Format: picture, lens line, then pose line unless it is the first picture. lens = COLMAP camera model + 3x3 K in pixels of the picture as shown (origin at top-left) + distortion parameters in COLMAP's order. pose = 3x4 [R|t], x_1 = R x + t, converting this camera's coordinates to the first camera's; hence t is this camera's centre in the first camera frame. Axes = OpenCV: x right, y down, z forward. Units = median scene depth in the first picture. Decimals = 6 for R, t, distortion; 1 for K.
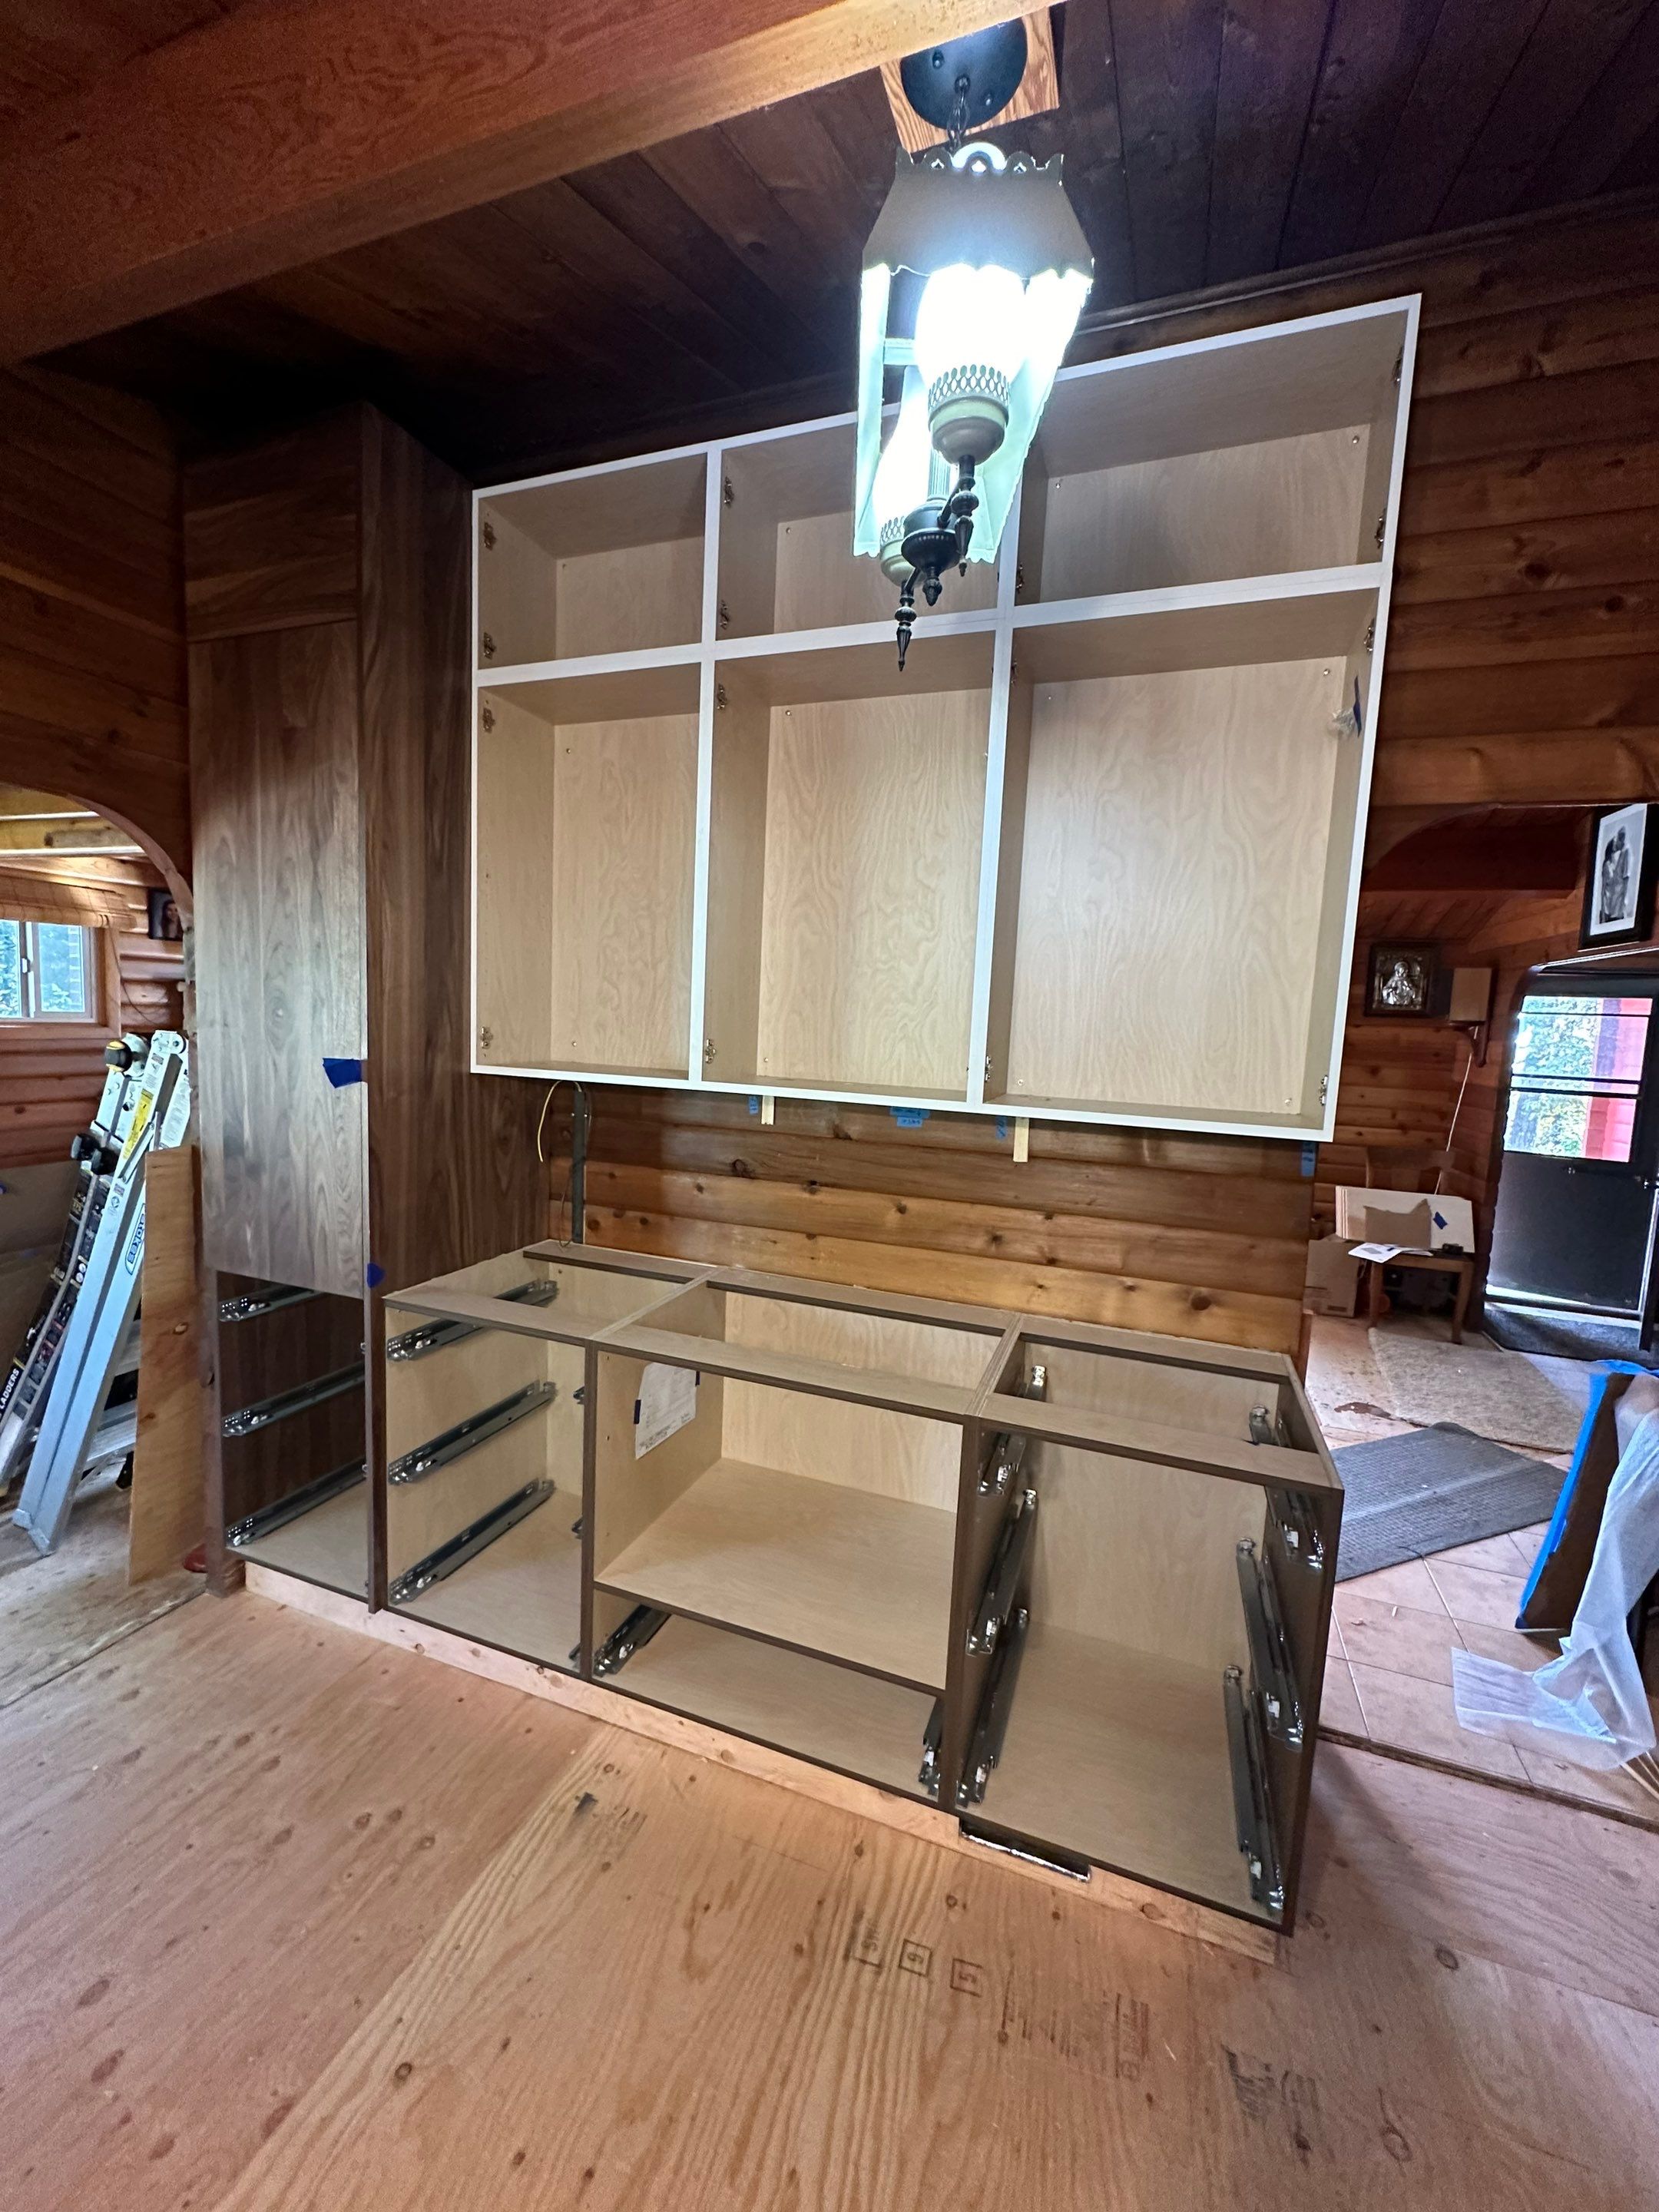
lens RADIAL K [[877.4, 0, 829.6], [0, 877.4, 1106.7], [0, 0, 1]] dist [-0.003278, 0.000300]
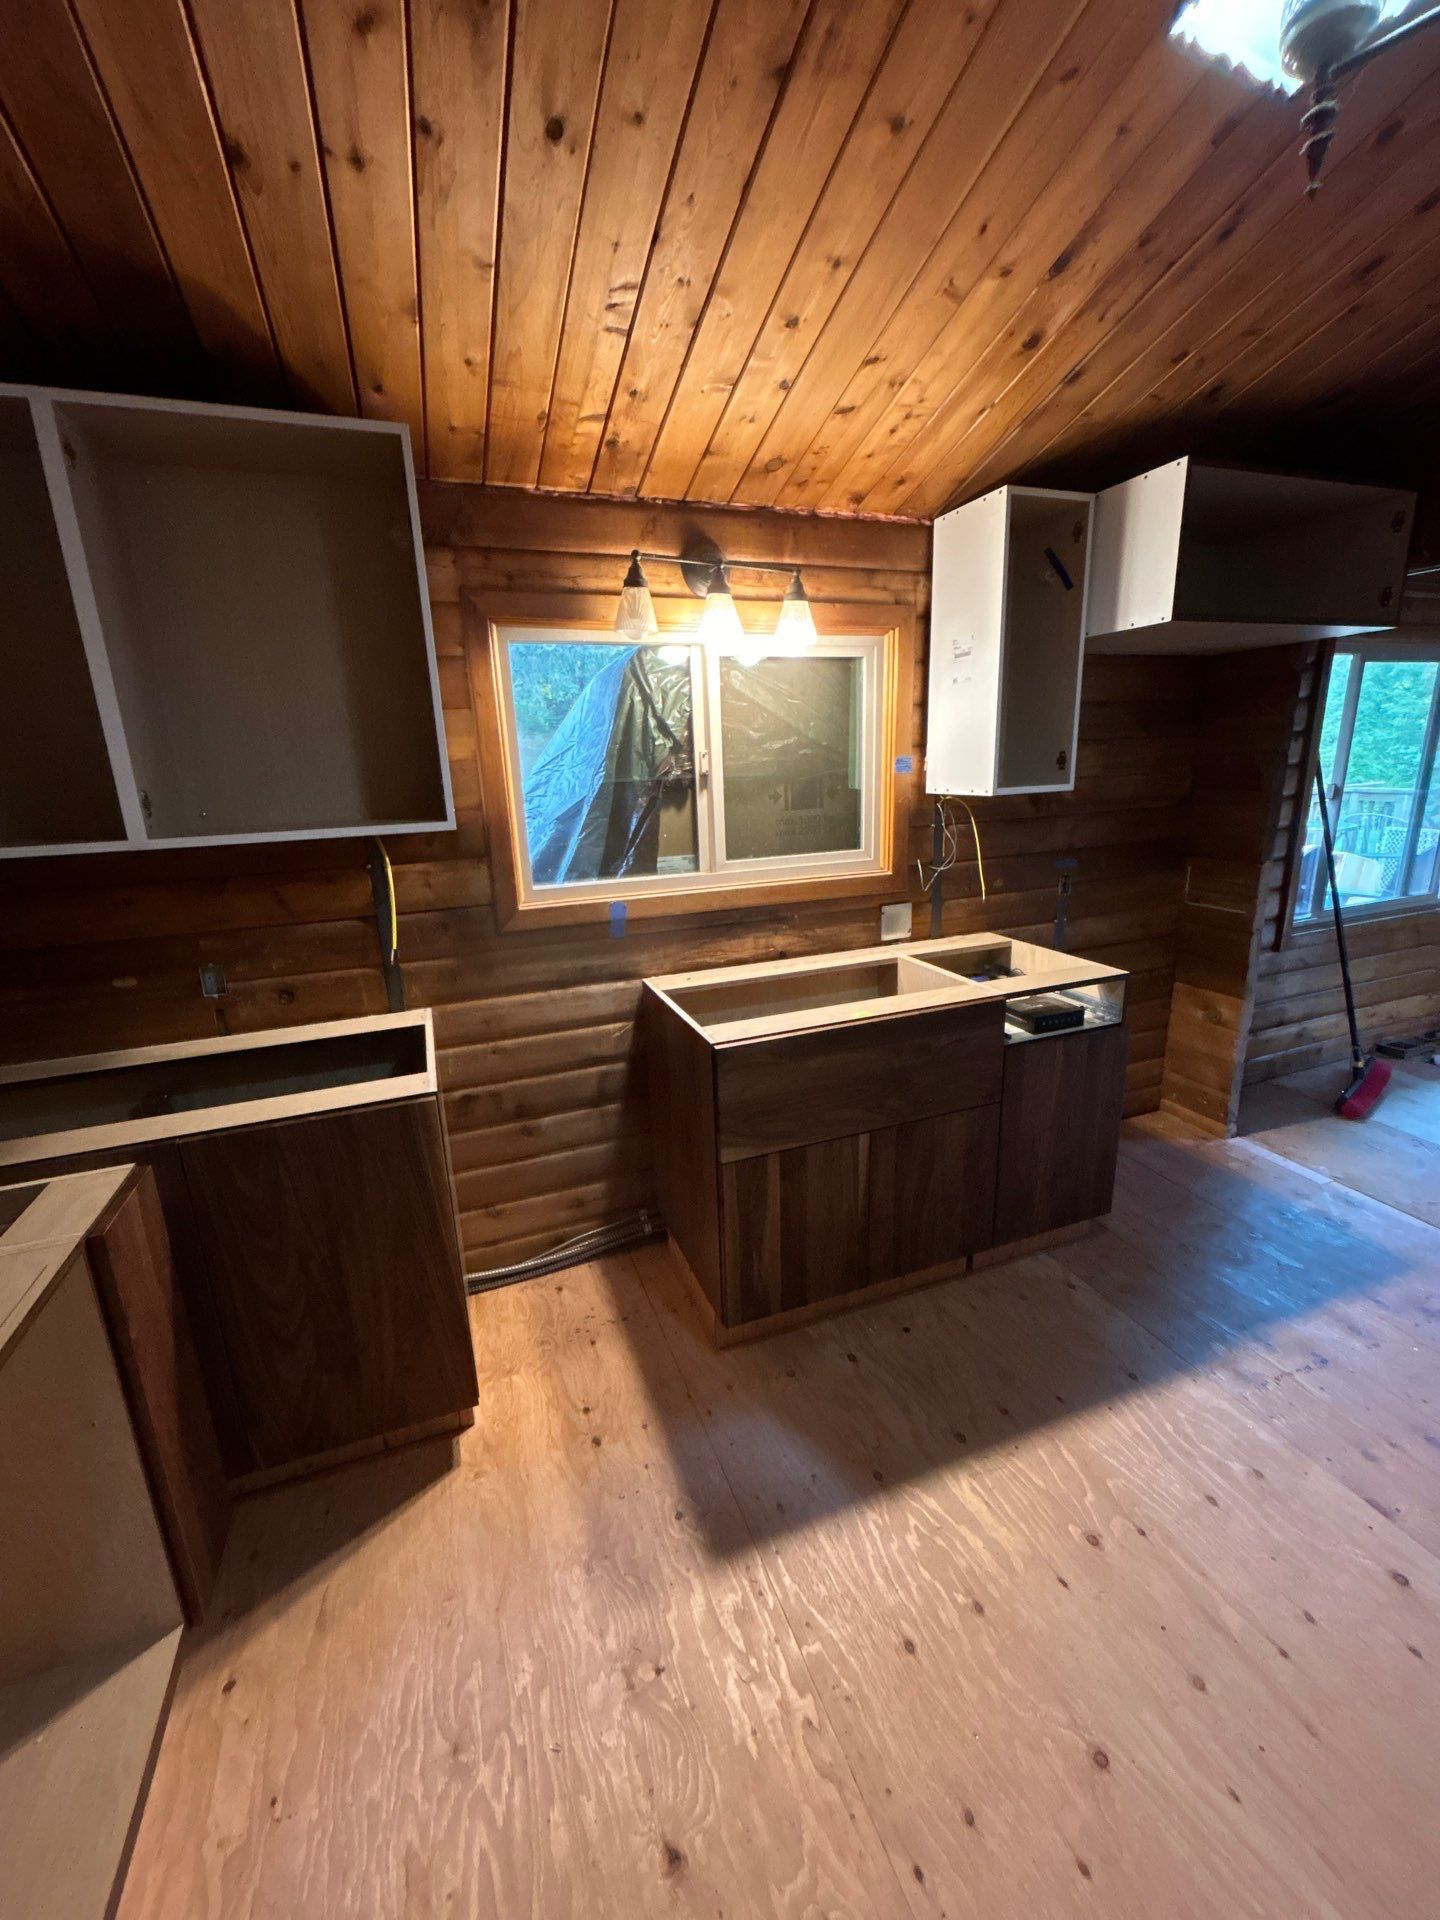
lens RADIAL K [[773.6, 0, 718.6], [0, 773.6, 958.0], [0, 0, 1]] dist [-0.002121, 0.000789]
pose [[-0.755534, 0.148860, -0.637972, 0.532971], [-0.061532, 0.953411, 0.295332, -0.014618], [0.652213, 0.262389, -0.711175, 0.581471]]
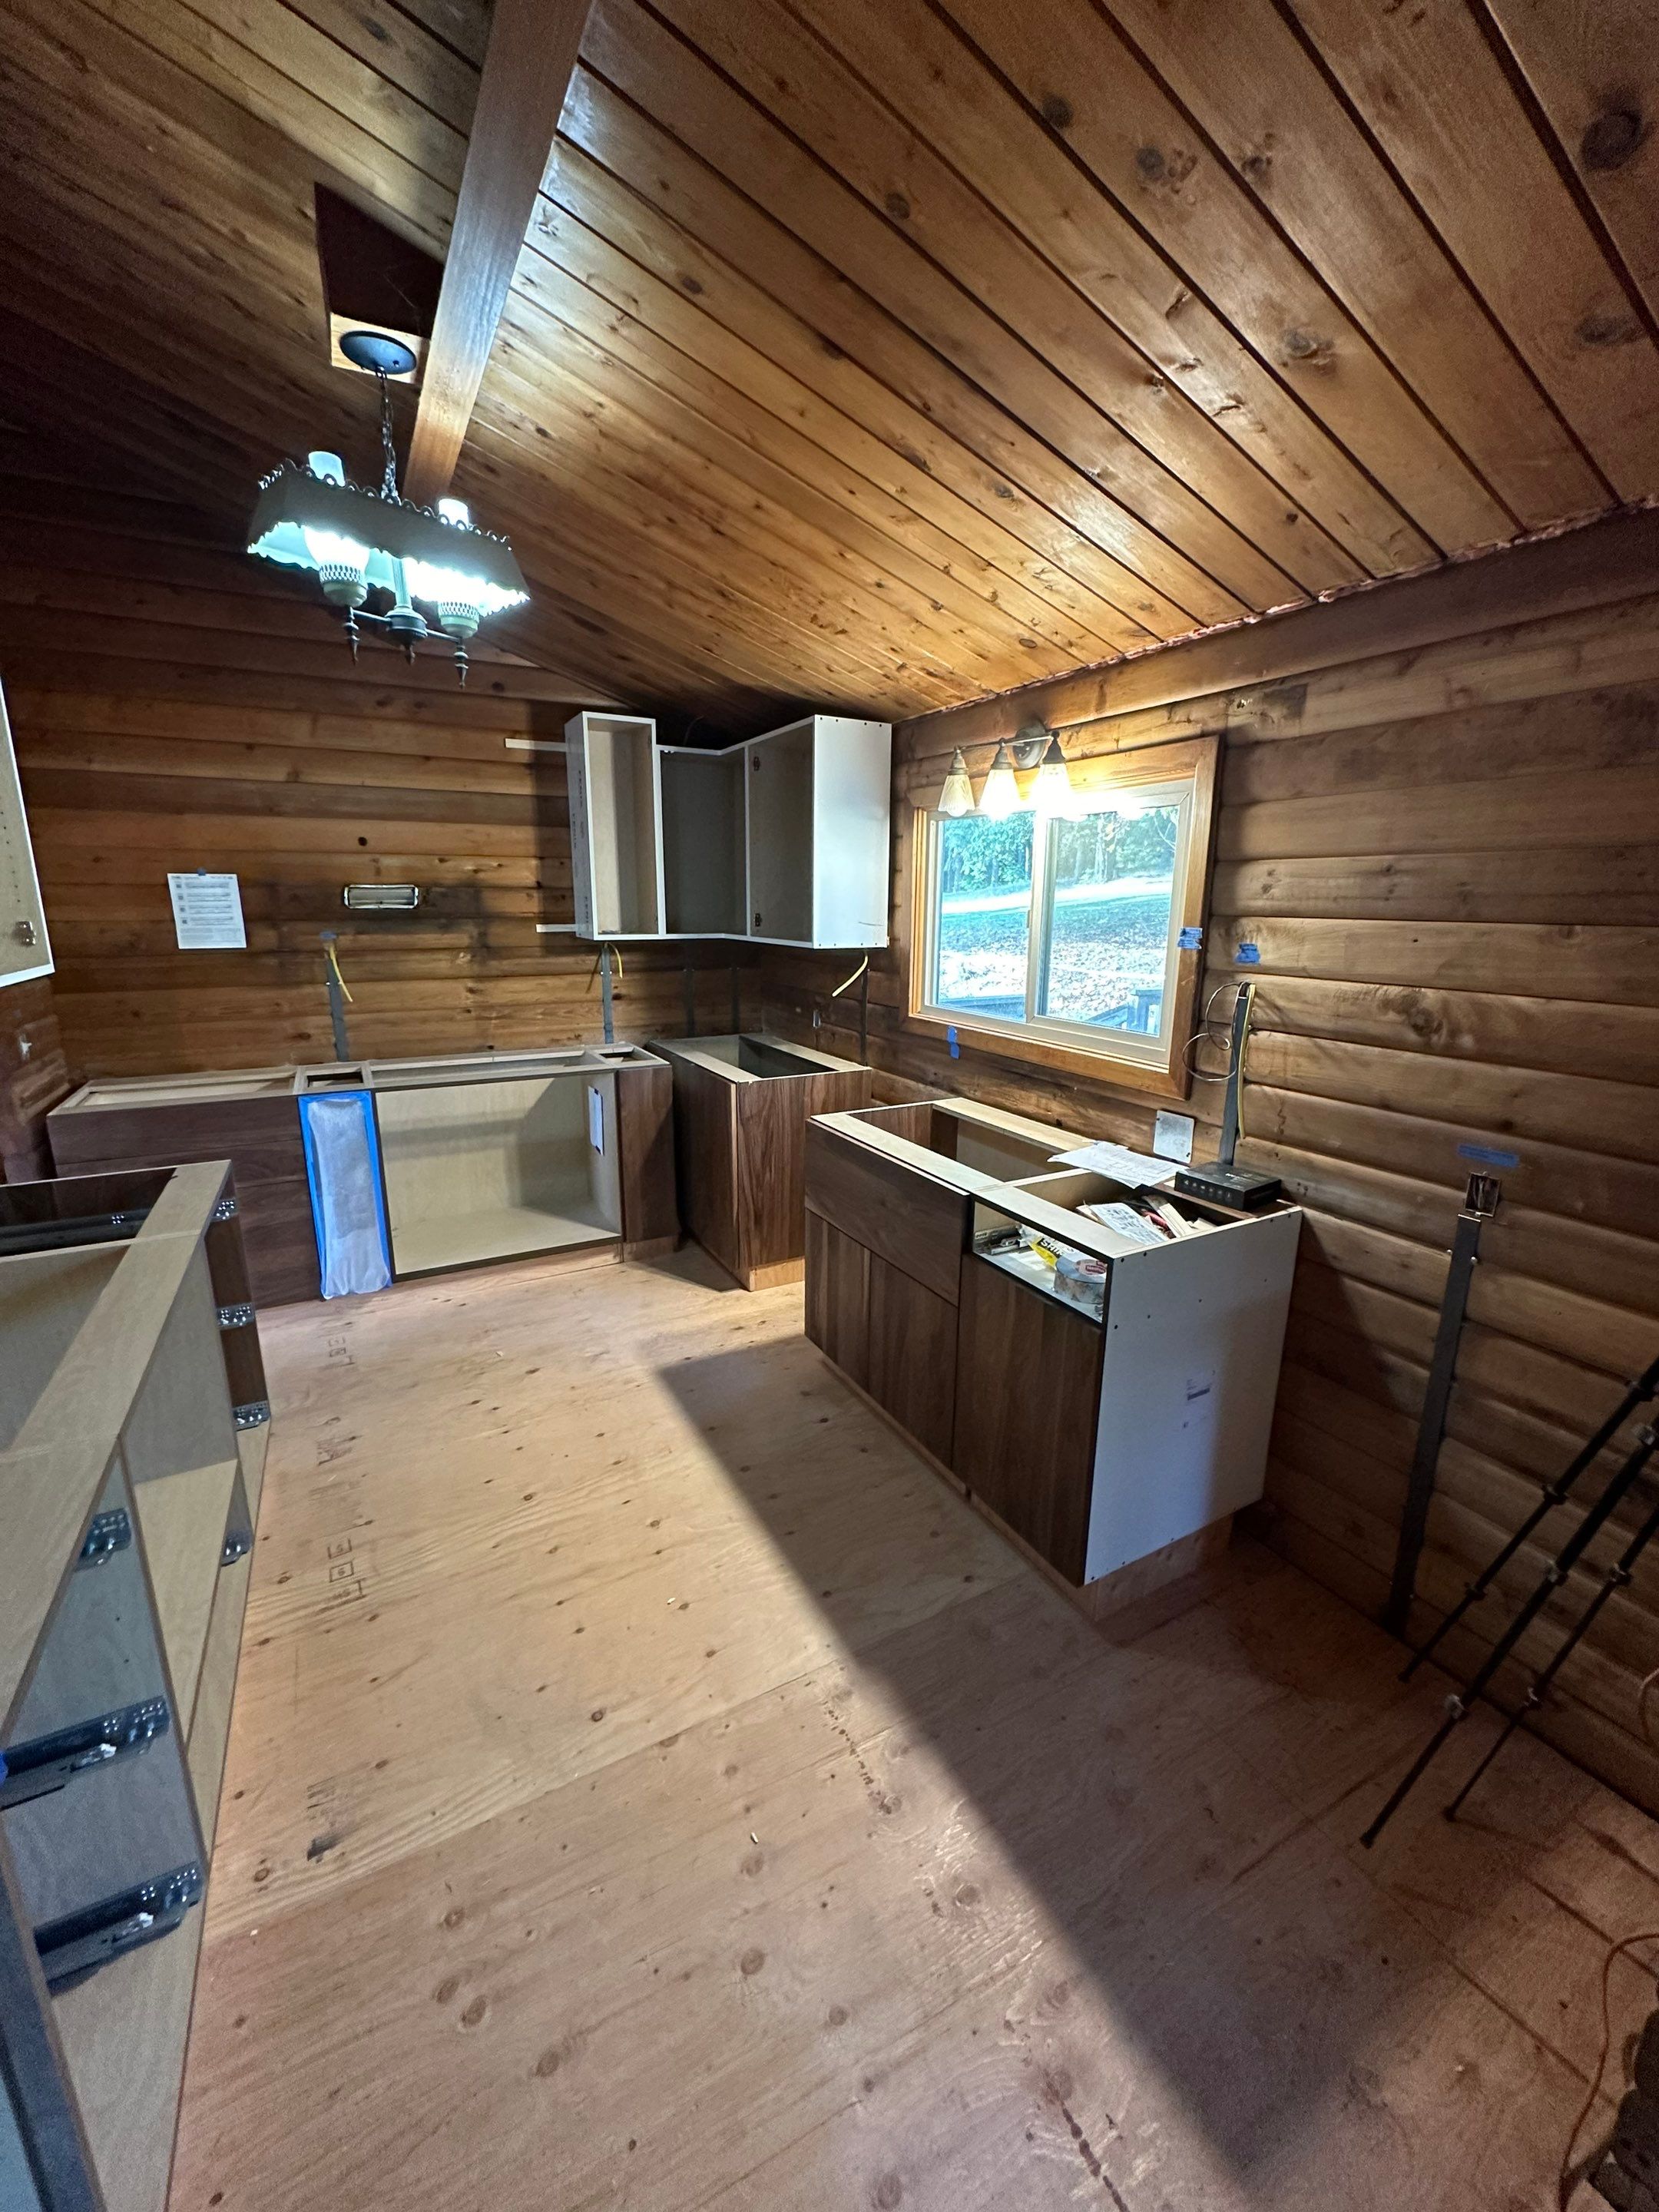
lens RADIAL K [[877.4, 0, 827.1], [0, 877.4, 1105.8], [0, 0, 1]] dist [-0.003278, 0.000300]
pose [[-0.754043, -0.200137, 0.625592, -0.894957], [0.024152, 0.943355, 0.330906, -0.136561], [-0.656381, 0.264627, -0.706496, 0.934859]]
